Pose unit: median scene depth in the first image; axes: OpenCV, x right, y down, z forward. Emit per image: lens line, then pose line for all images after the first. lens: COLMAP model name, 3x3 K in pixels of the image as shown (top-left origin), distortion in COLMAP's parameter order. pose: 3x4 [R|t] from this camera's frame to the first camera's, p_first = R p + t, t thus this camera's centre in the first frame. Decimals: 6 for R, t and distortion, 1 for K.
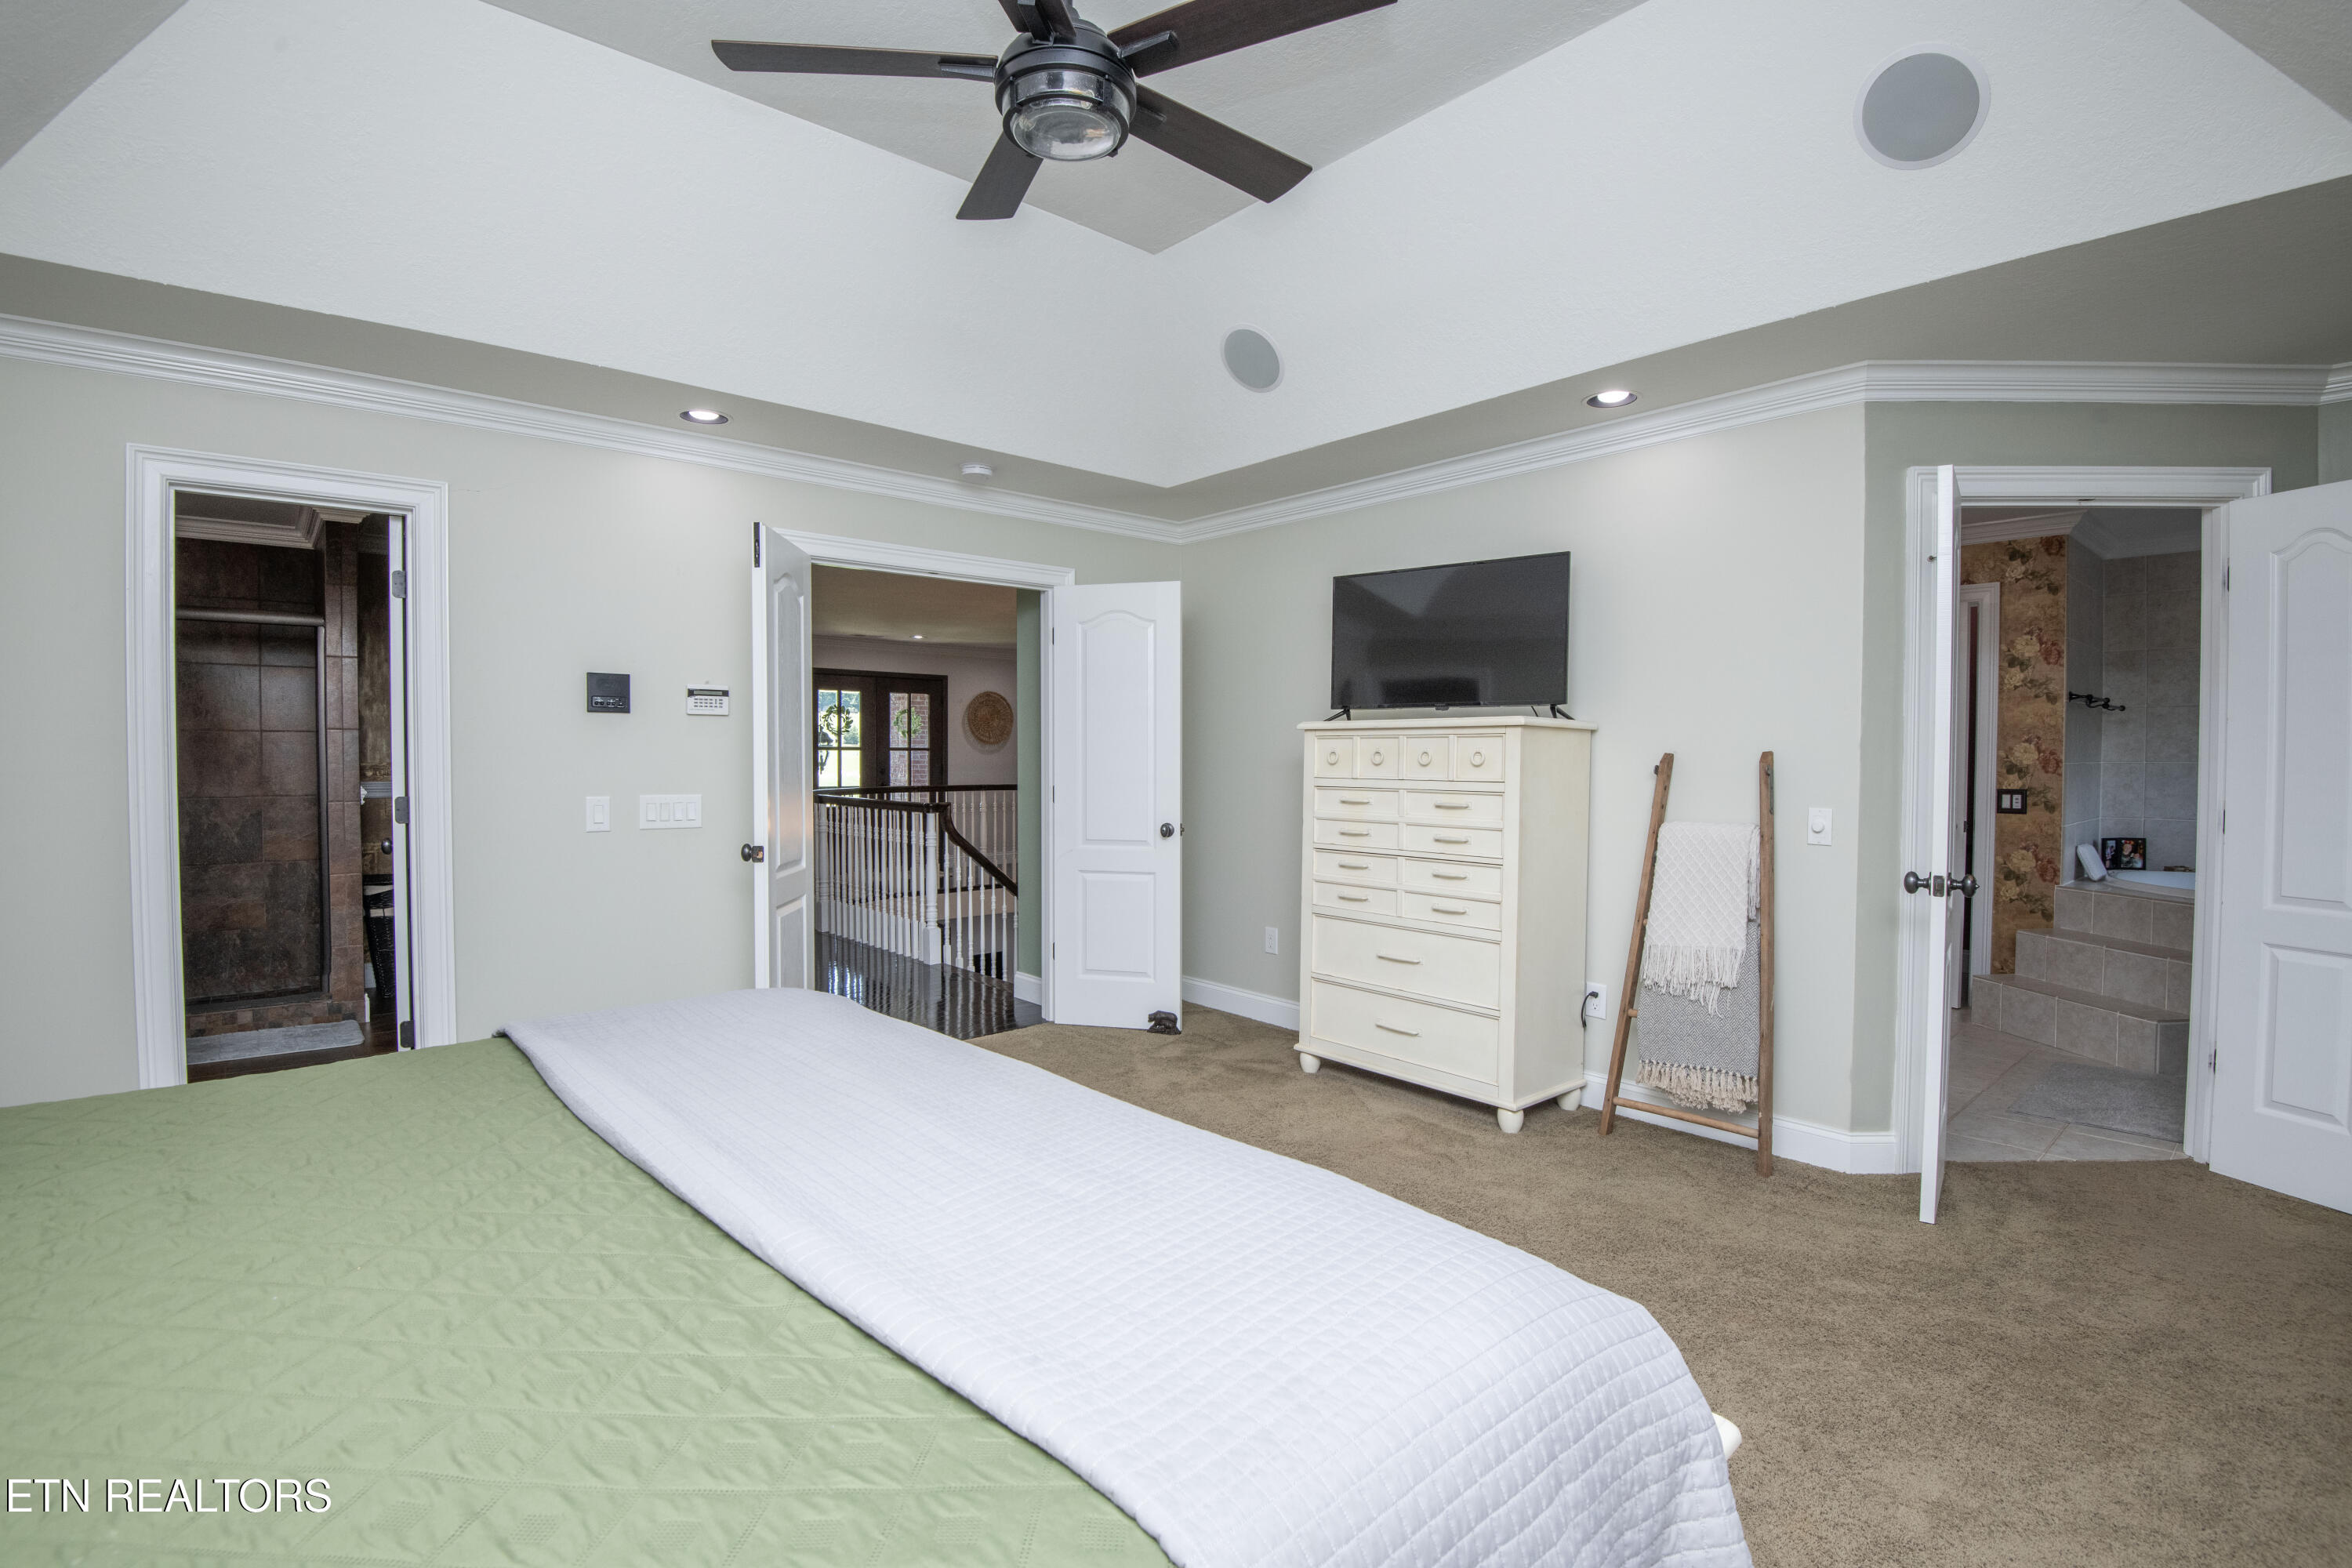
lens RADIAL K [[1086.8, 0, 1231.9], [0, 1086.8, 785.9], [0, 0, 1]] dist [-0.026432, -0.004938]
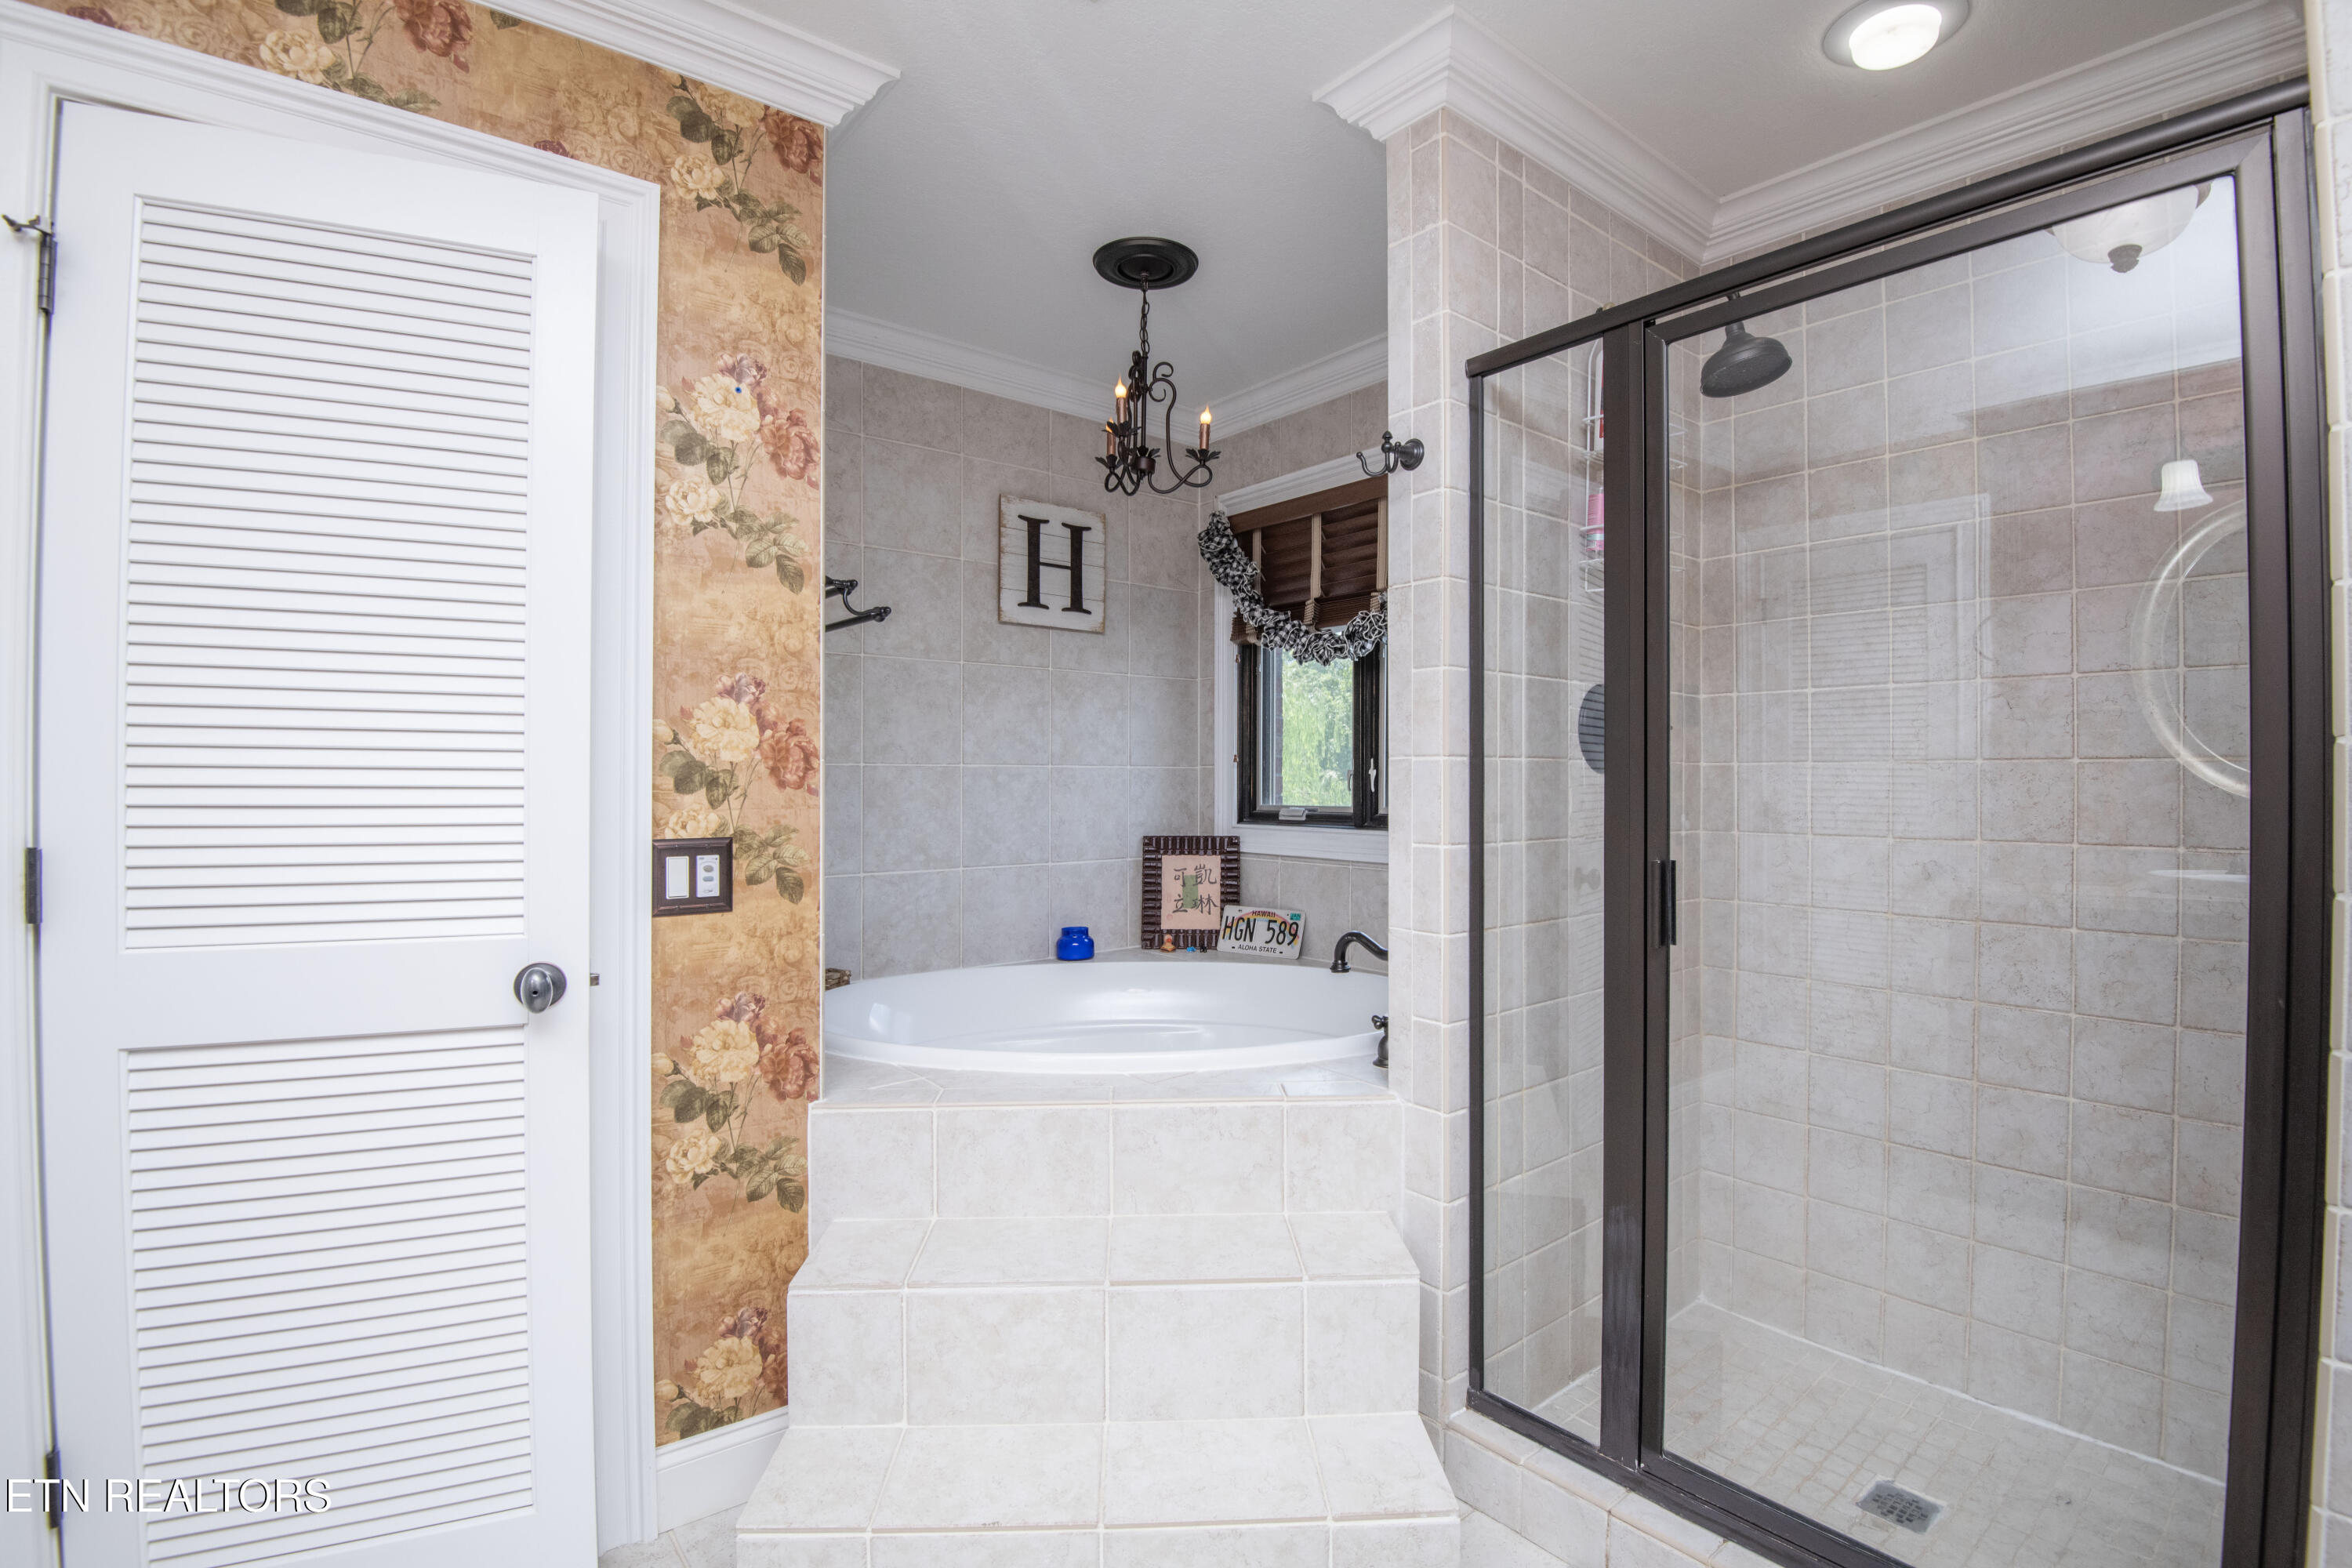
lens RADIAL K [[1086.8, 0, 1181.4], [0, 1086.8, 780.3], [0, 0, 1]] dist [-0.026432, -0.004938]
pose [[0.073879, -0.003938, 0.997259, 0.415128], [0.023821, 0.999714, 0.002183, -0.011882], [-0.996983, 0.023594, 0.073951, 0.830382]]
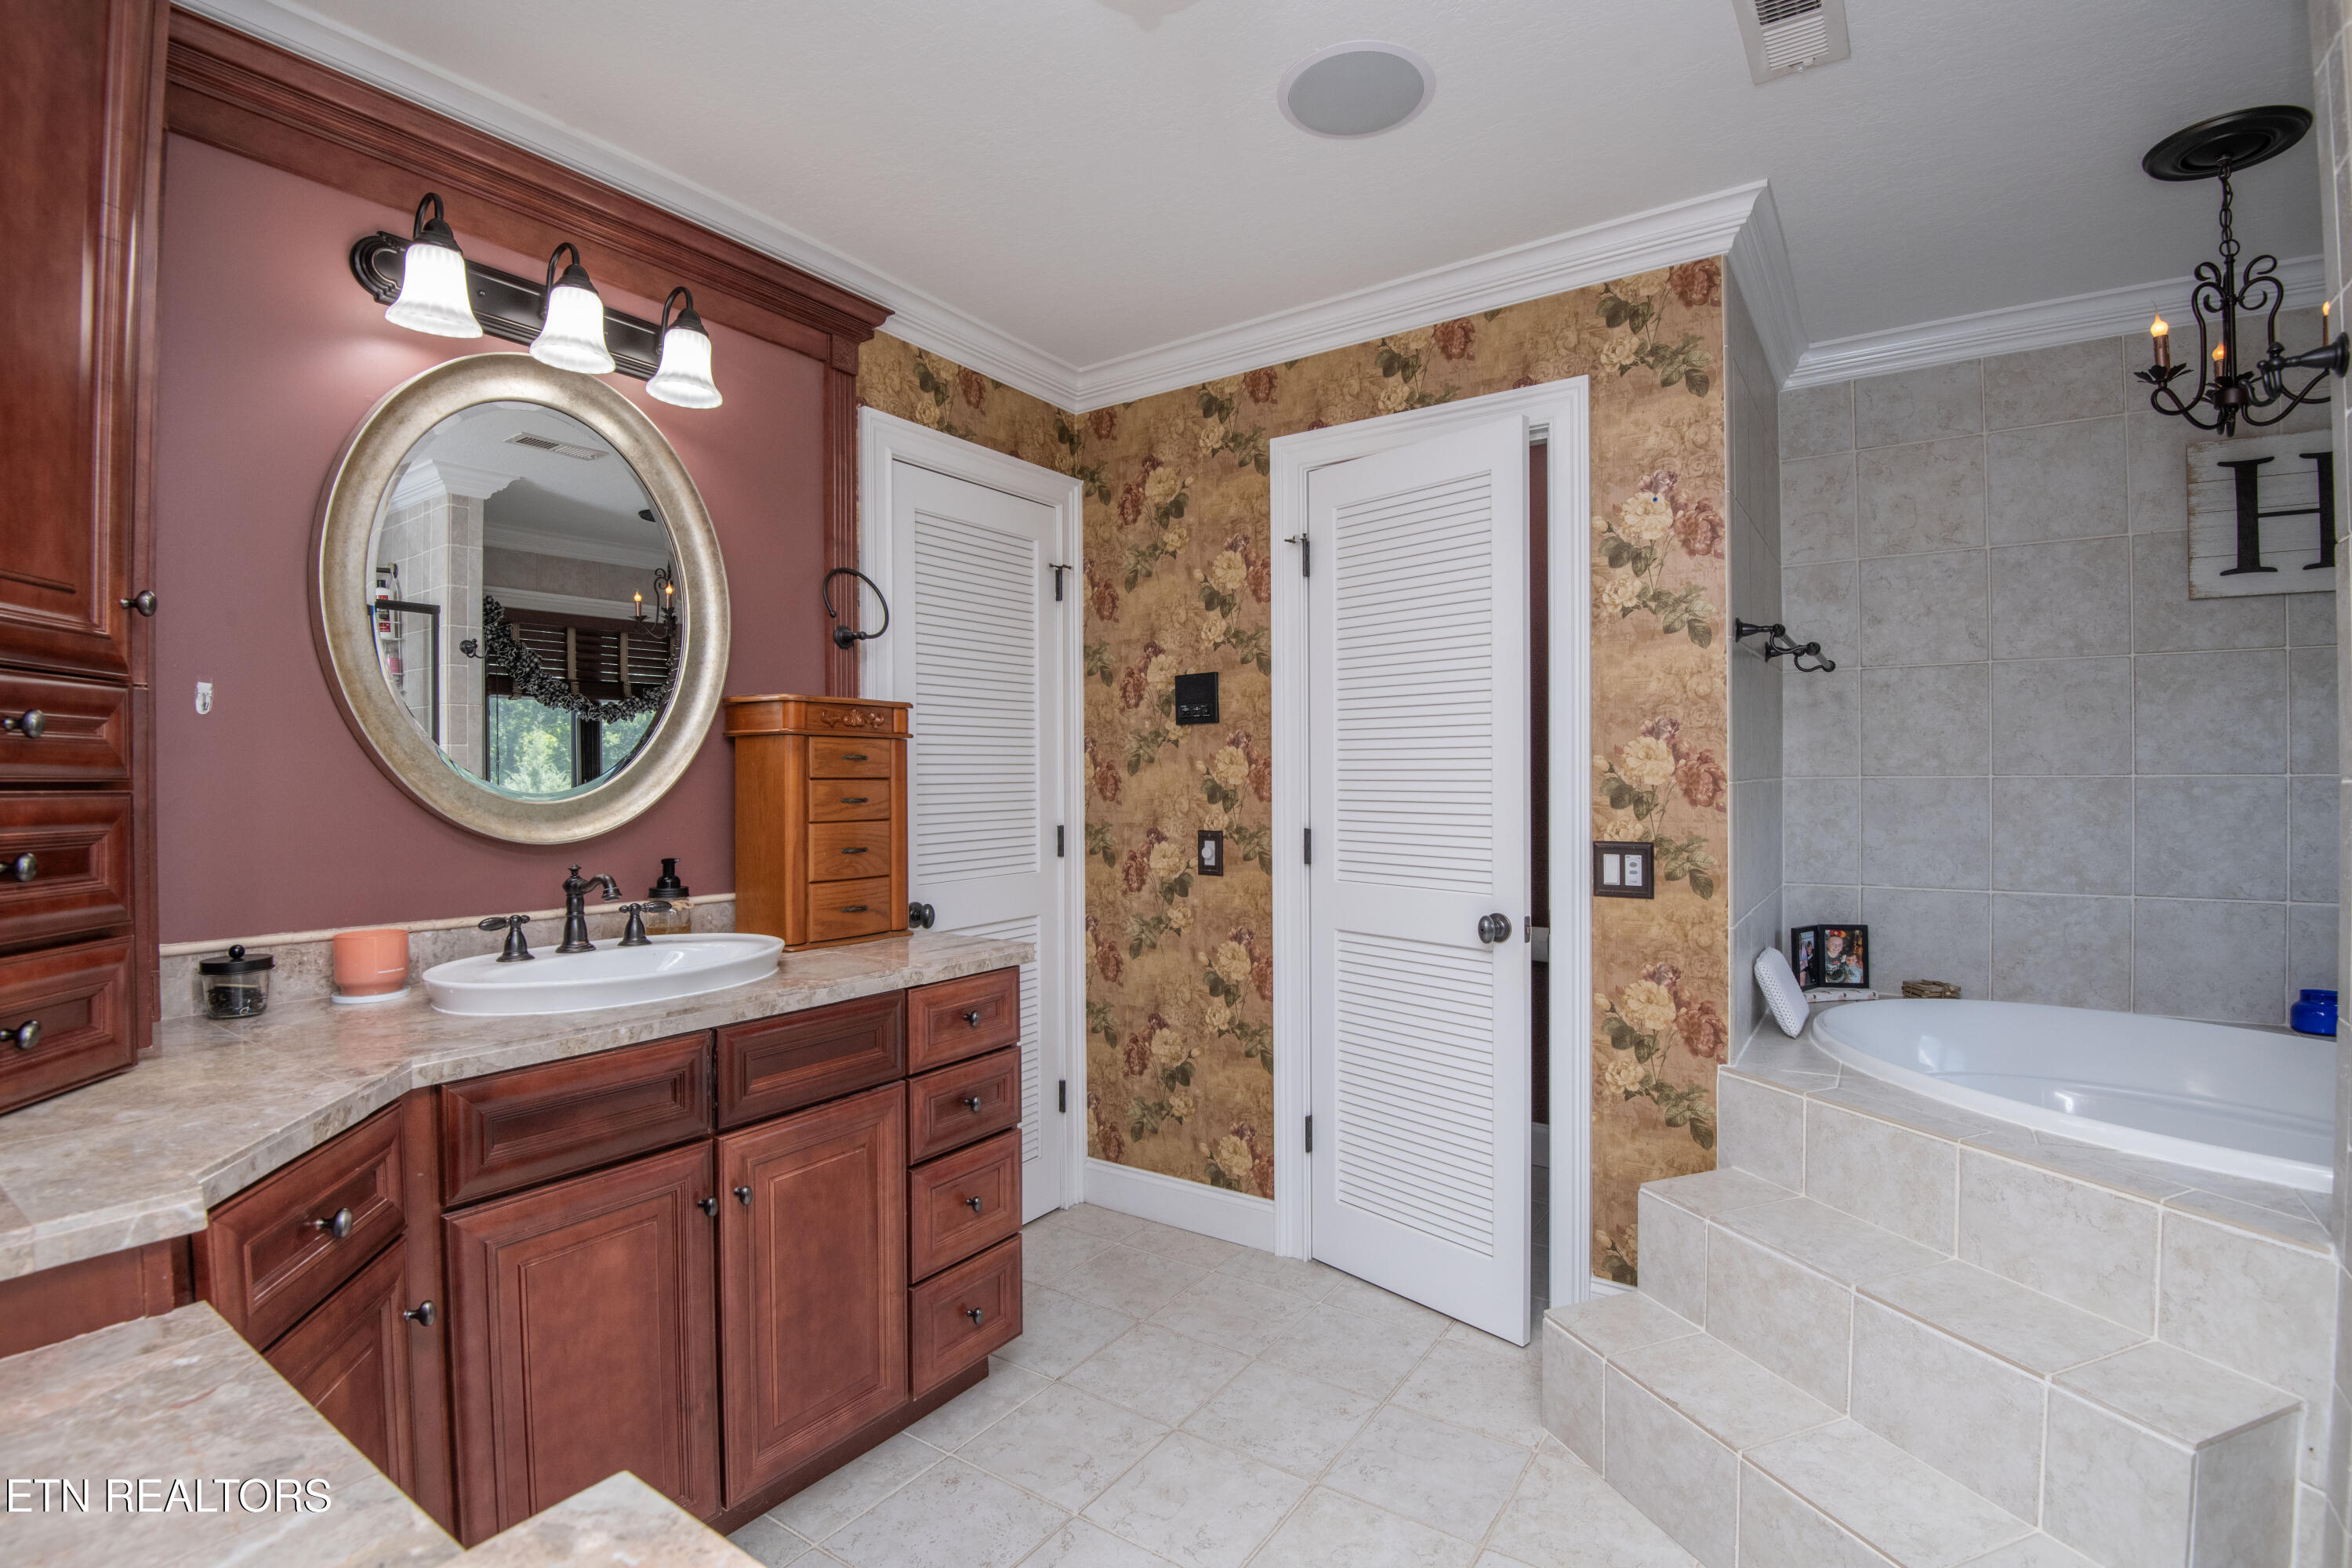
lens RADIAL K [[1086.8, 0, 1176.6], [0, 1086.8, 778.9], [0, 0, 1]] dist [-0.026432, -0.004938]
pose [[0.976265, -0.009178, 0.216387, 0.455334], [0.014027, 0.999684, -0.020881, -0.016215], [-0.216126, 0.023421, 0.976084, 0.606975]]
